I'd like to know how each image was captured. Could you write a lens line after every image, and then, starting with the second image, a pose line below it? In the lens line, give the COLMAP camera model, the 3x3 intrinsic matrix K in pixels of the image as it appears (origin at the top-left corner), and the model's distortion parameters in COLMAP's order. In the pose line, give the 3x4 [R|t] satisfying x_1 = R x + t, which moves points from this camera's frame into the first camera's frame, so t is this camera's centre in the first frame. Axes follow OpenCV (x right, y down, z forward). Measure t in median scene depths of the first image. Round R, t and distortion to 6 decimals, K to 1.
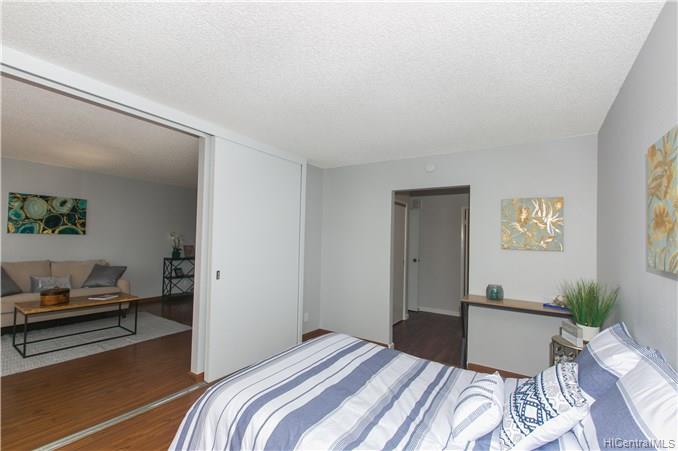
lens RADIAL K [[299.2, 0, 339.7], [0, 299.2, 235.7], [0, 0, 1]] dist [0.001061, -0.000318]
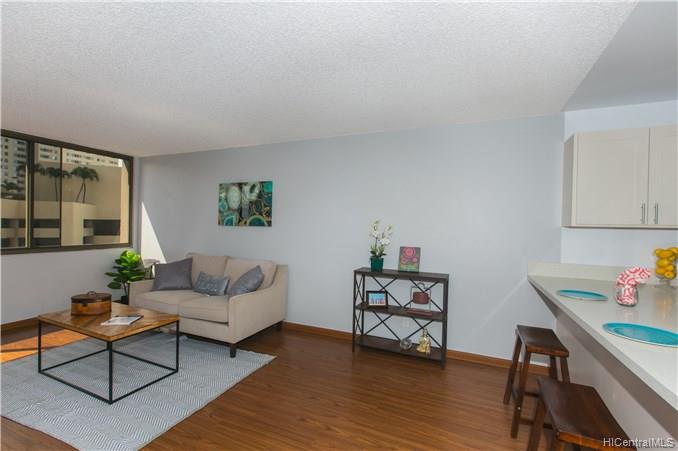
lens RADIAL K [[298.2, 0, 341.6], [0, 298.2, 229.5], [0, 0, 1]] dist [0.001919, 0.000261]
pose [[0.170967, -0.014475, -0.985170, -0.066100], [-0.006567, 0.999853, -0.015831, 0.016421], [0.985255, 0.009177, 0.170846, 1.124389]]
